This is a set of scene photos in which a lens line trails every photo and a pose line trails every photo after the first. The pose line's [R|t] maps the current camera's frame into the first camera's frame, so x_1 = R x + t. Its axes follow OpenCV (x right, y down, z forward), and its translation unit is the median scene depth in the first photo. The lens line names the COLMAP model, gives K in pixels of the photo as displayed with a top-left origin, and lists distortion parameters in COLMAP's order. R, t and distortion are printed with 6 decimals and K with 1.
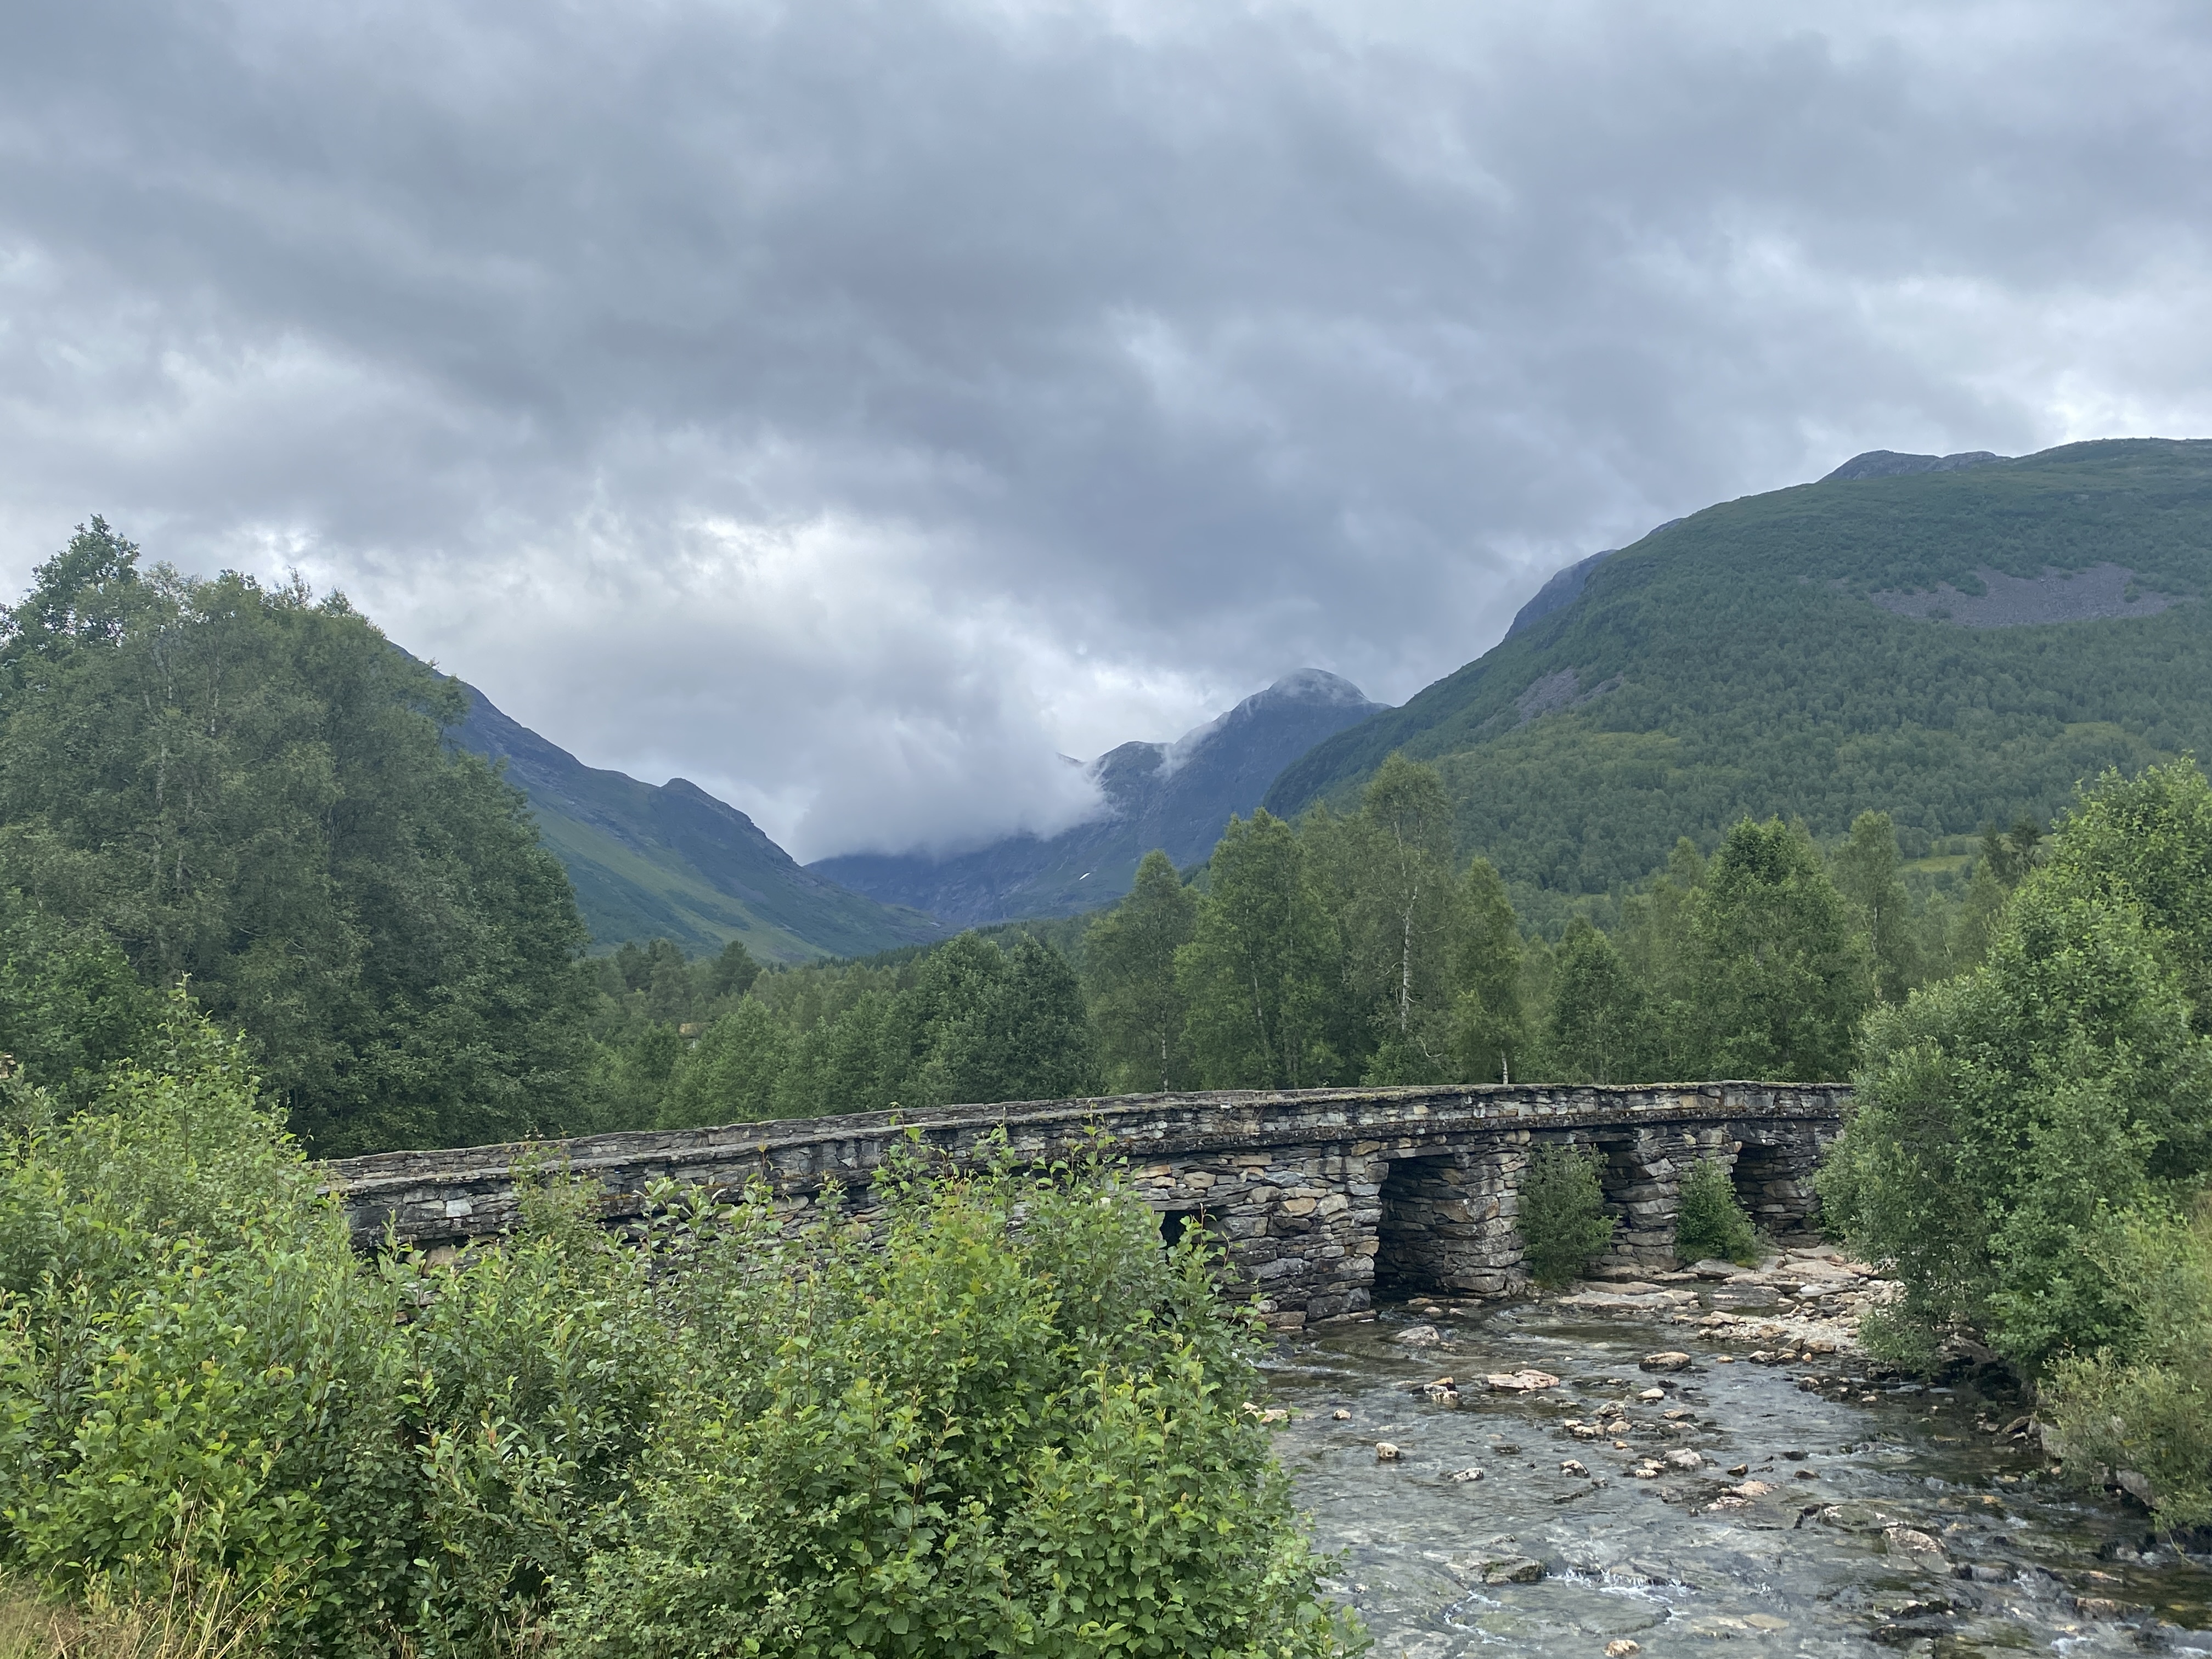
lens RADIAL K [[2035.8, 0, 1106.0], [0, 2035.8, 829.5], [0, 0, 1]] dist [0.093743, -0.166698]
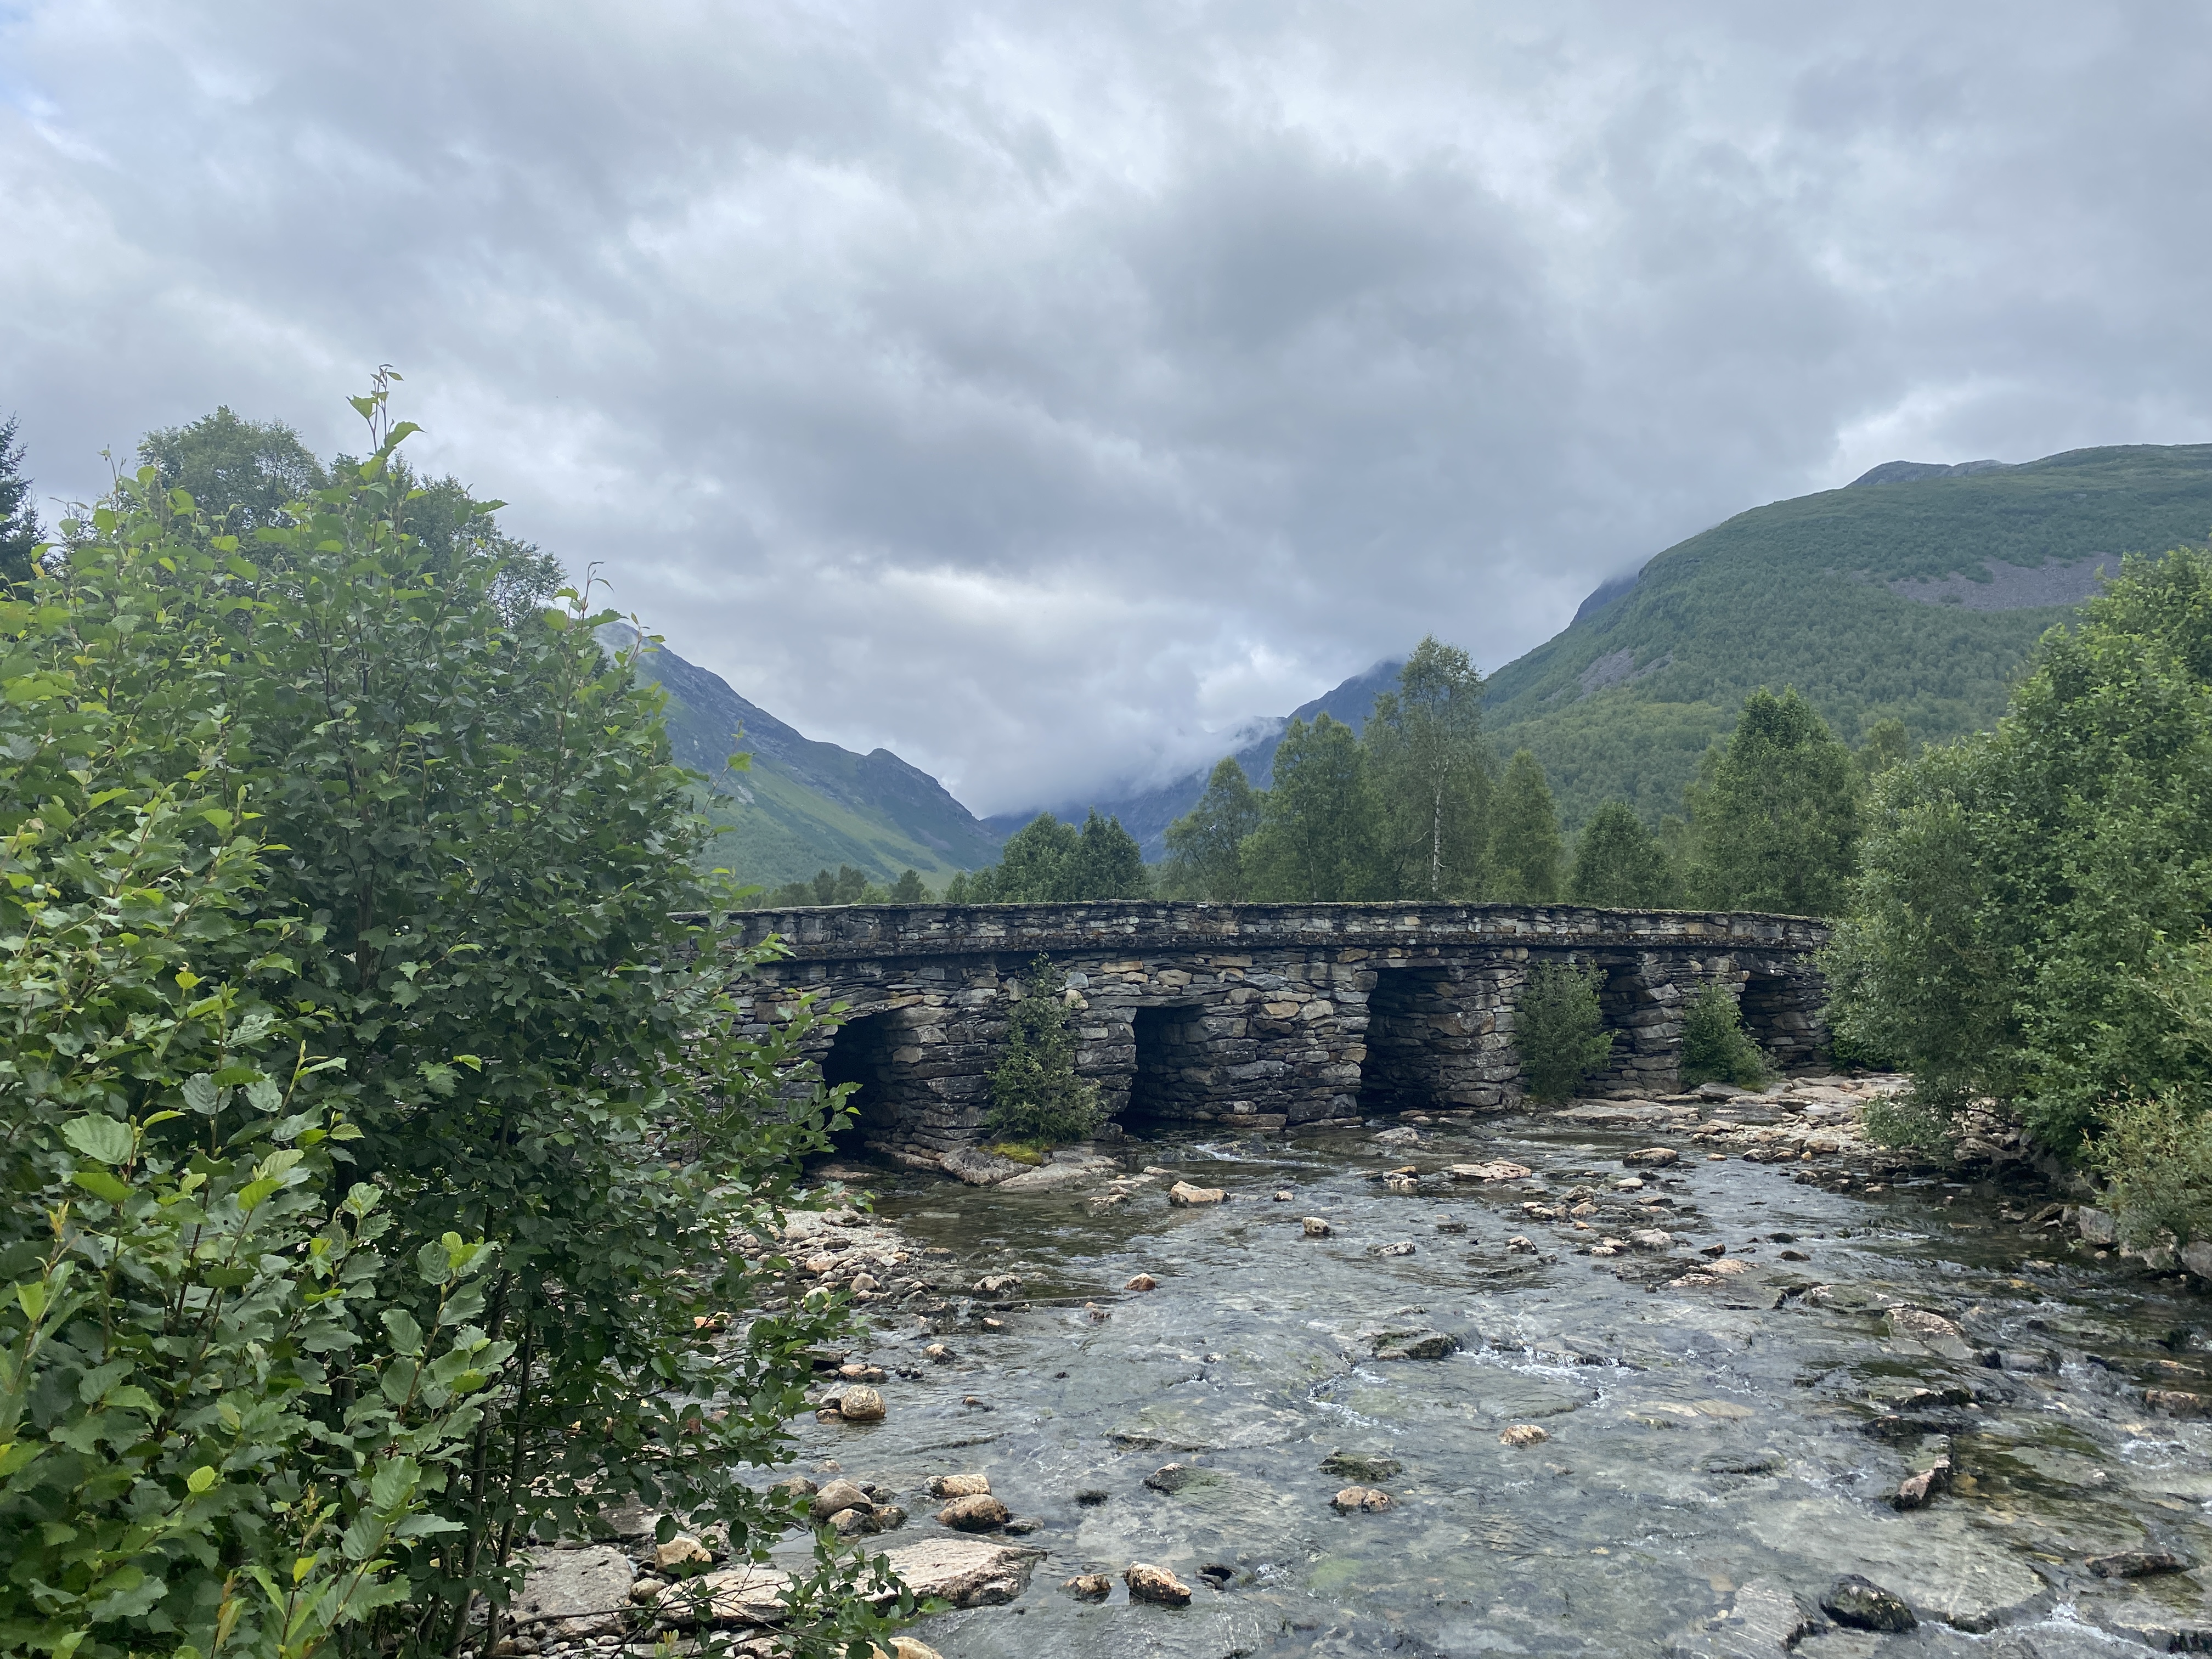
lens RADIAL K [[1684.5, 0, 1085.9], [0, 1684.5, 811.4], [0, 0, 1]] dist [0.057952, -0.084265]
pose [[0.996330, -0.001391, -0.085578, 0.069794], [0.002443, 0.999923, 0.012185, 0.077559], [0.085555, -0.012349, 0.996257, 0.177825]]
